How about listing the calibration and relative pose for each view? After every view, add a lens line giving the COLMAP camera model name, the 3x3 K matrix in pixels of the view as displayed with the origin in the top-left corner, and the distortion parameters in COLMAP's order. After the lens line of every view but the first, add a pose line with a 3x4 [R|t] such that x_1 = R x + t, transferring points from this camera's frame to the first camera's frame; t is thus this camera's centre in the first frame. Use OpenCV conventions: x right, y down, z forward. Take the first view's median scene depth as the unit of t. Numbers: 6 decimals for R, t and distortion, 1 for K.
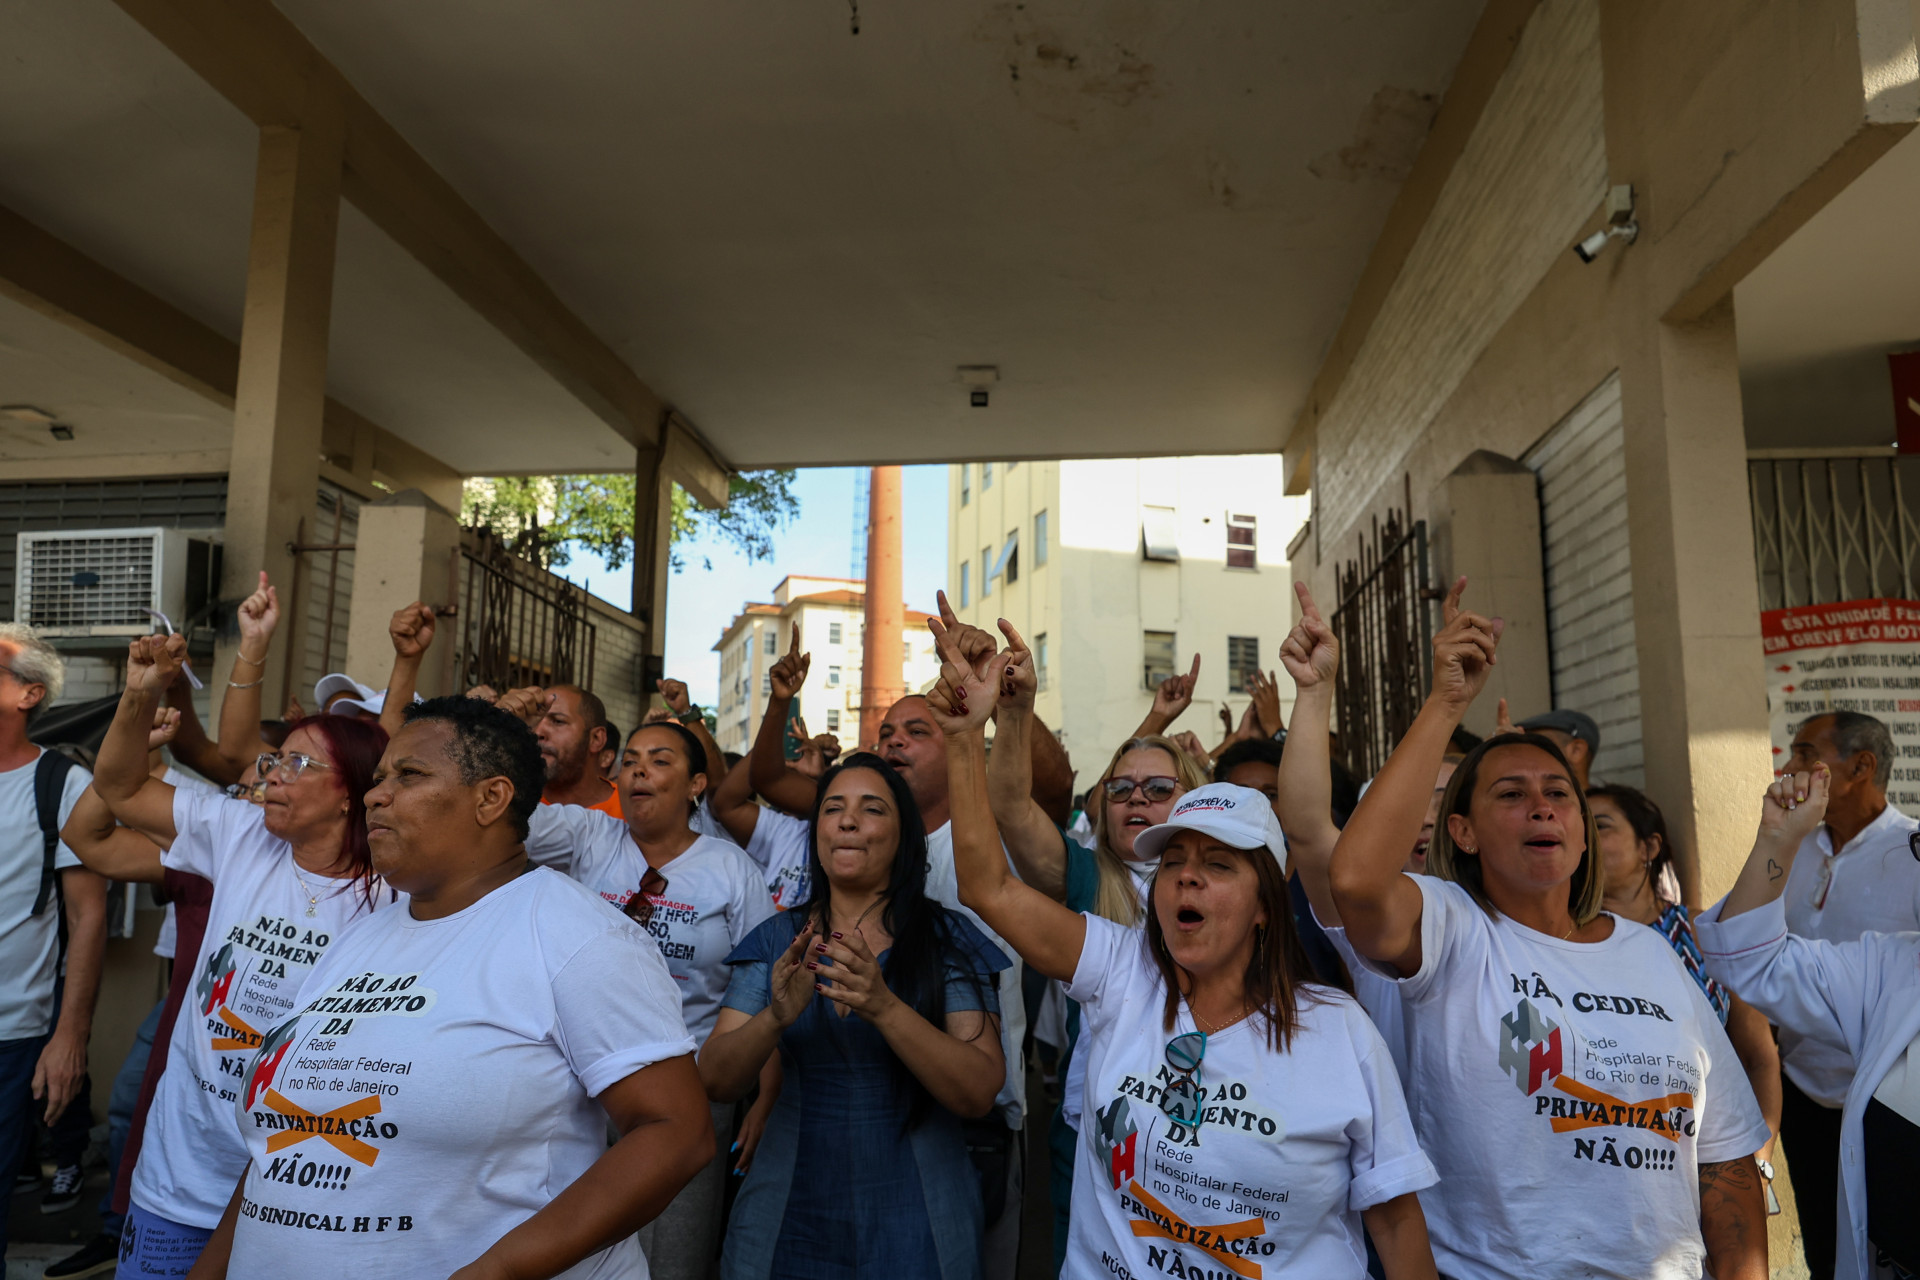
lens RADIAL K [[1276.4, 0, 918.5], [0, 1276.4, 673.1], [0, 0, 1]] dist [-0.002183, 0.001544]
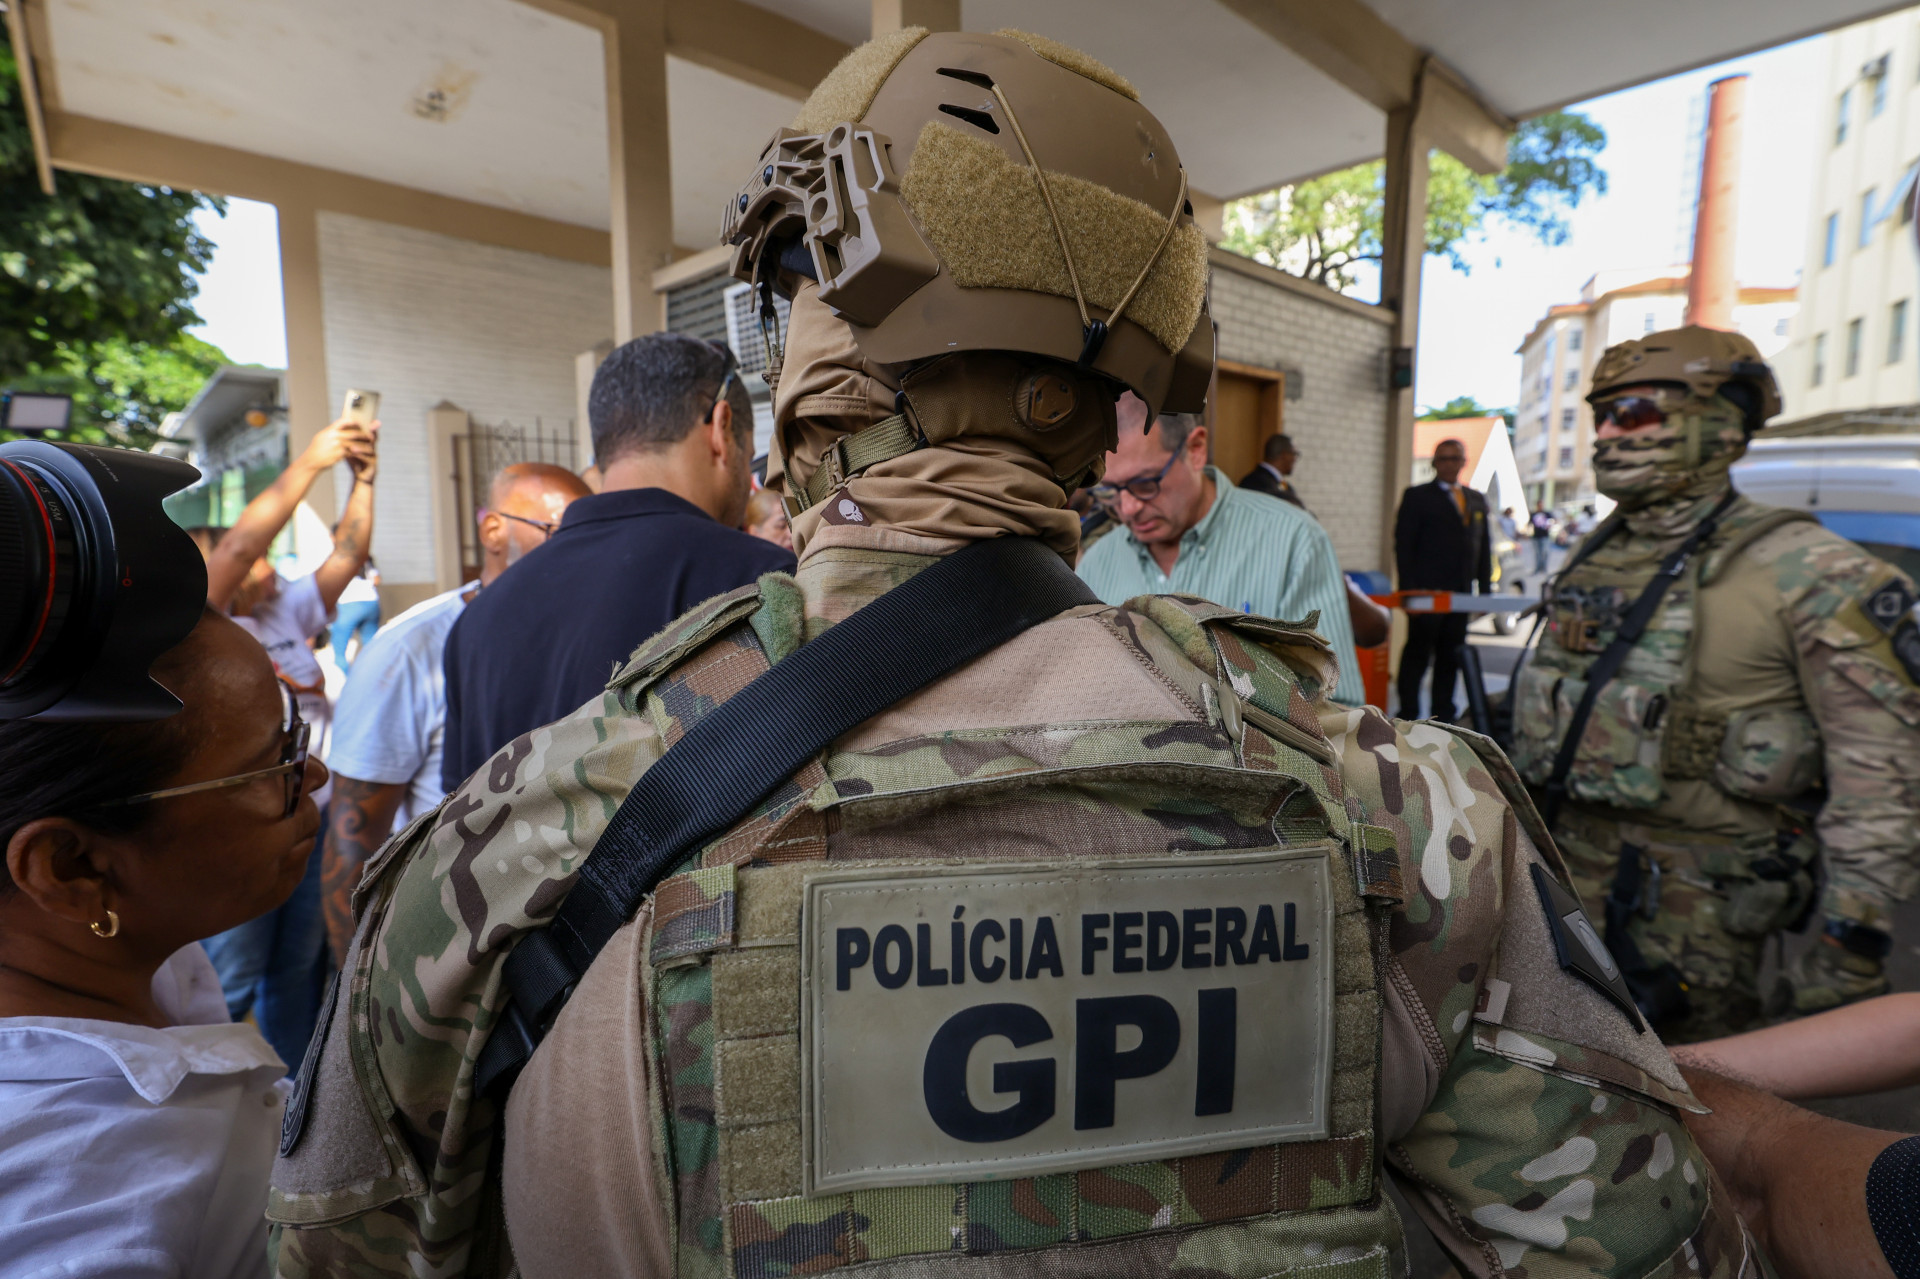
lens RADIAL K [[928.5, 0, 960.0], [0, 928.5, 639.5], [0, 0, 1]] dist [0.000106, 0.000701]
pose [[0.770681, 0.065184, -0.633878, -0.018000], [0.096386, 0.971384, 0.217080, 0.024173], [0.629889, -0.228397, 0.742344, 0.383965]]
